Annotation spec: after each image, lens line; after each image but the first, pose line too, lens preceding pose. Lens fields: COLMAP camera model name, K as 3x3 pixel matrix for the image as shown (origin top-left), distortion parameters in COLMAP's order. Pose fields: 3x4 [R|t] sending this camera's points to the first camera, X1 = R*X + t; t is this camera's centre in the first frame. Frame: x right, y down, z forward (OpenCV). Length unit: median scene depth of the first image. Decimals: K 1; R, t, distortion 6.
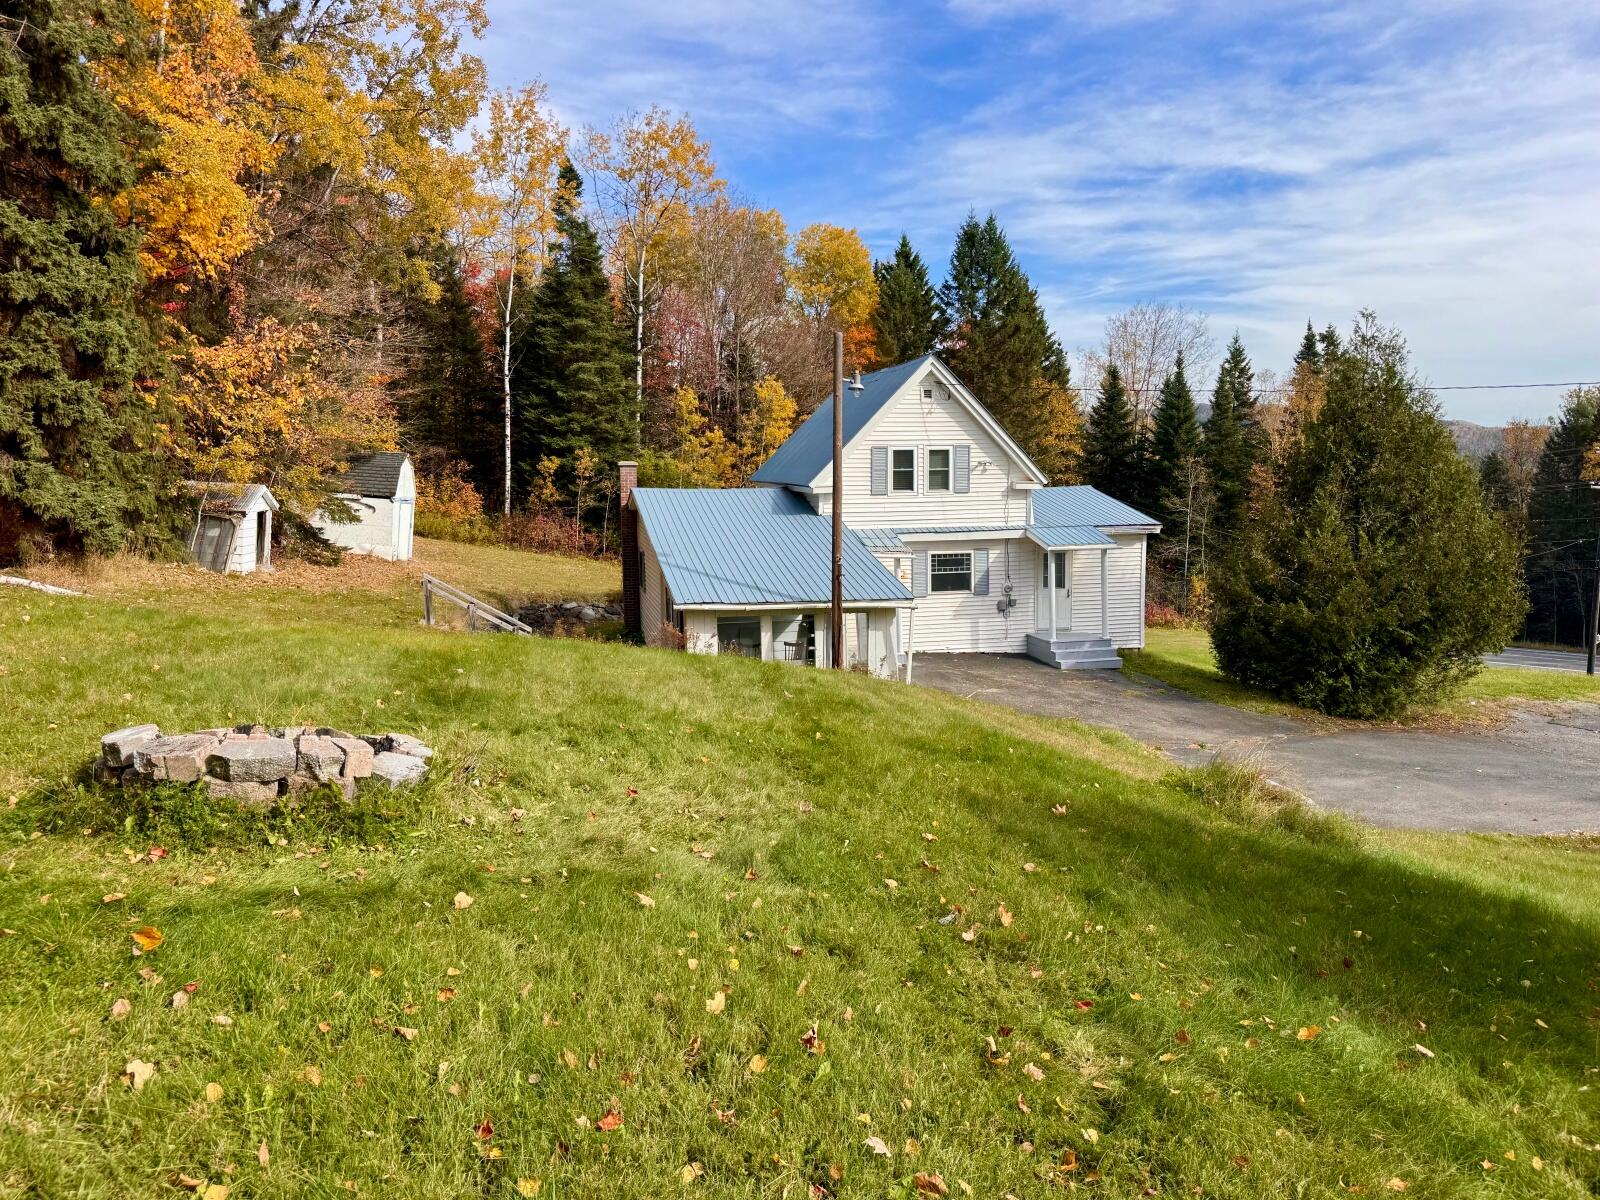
lens RADIAL K [[1136.6, 0, 812.2], [0, 1136.6, 597.5], [0, 0, 1]] dist [0.002306, -0.033307]
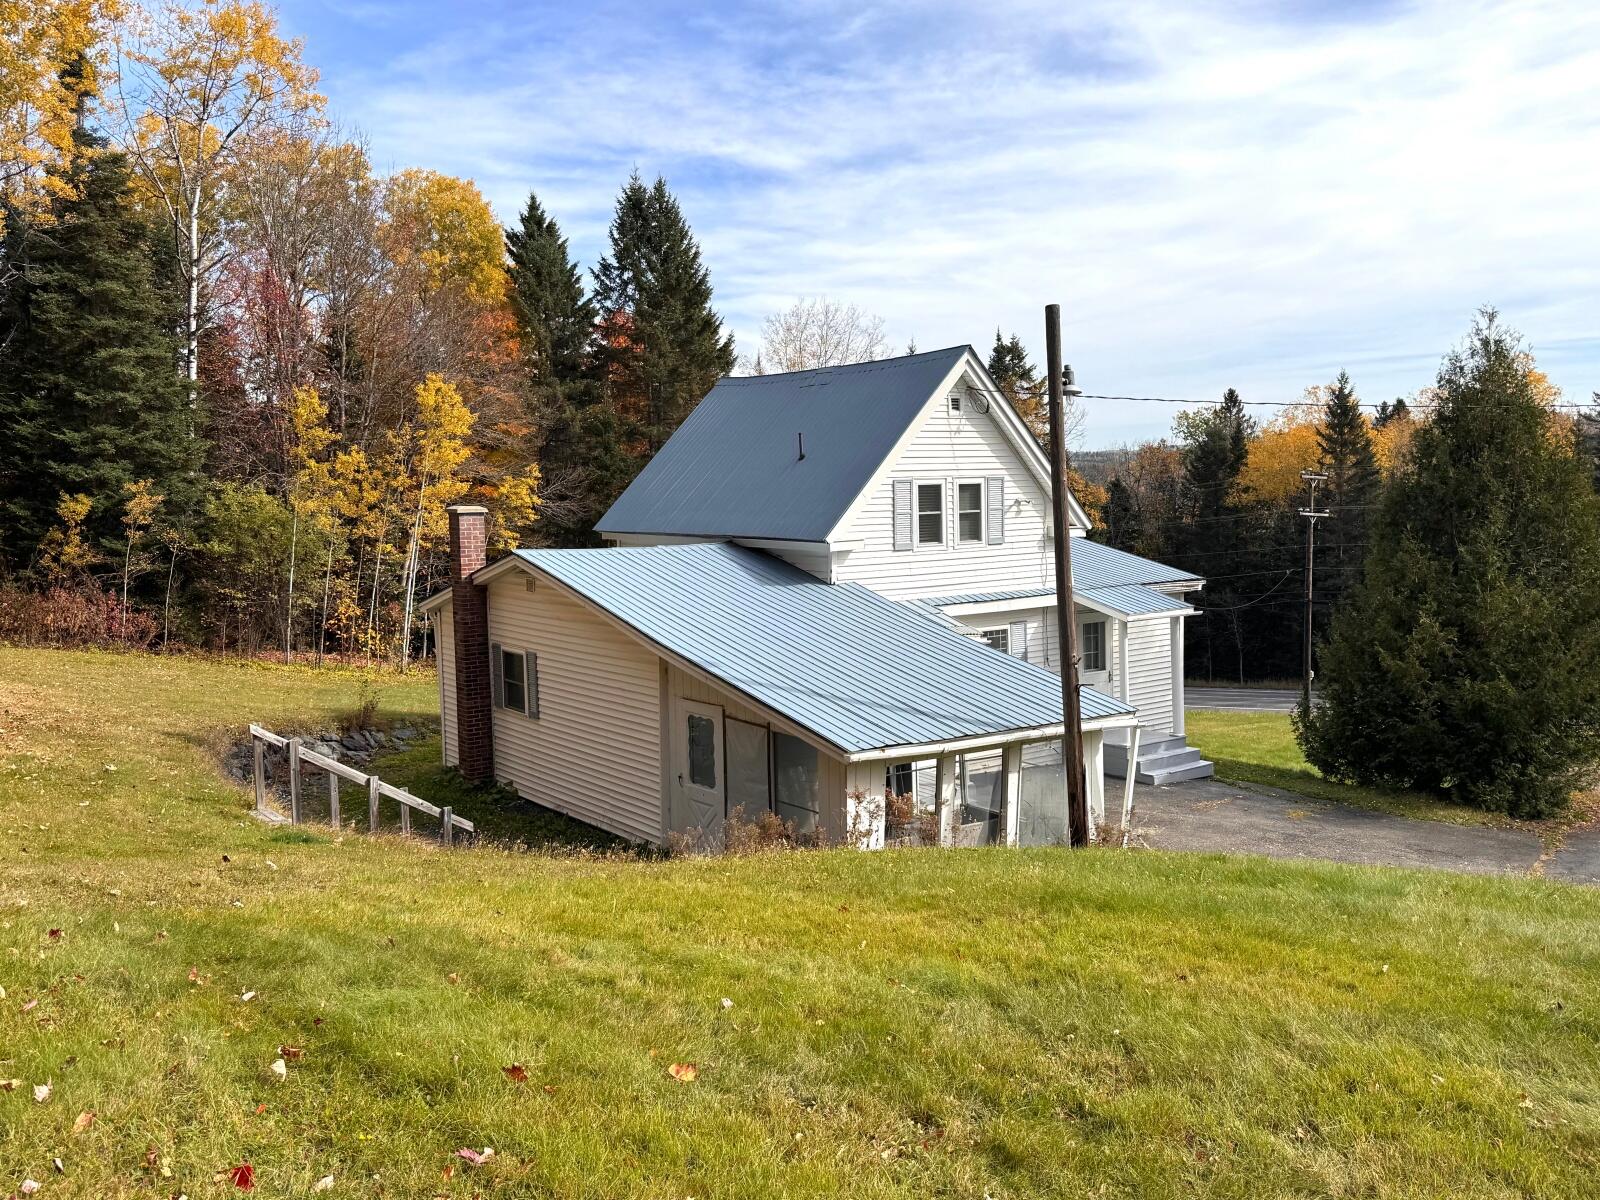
lens RADIAL K [[1405.2, 0, 795.0], [0, 1405.2, 609.6], [0, 0, 1]] dist [0.015189, -0.076688]
pose [[0.918940, -0.037185, 0.392640, -0.164434], [0.052034, 0.998274, -0.027239, -0.017396], [-0.390949, 0.045462, 0.919289, 0.125304]]
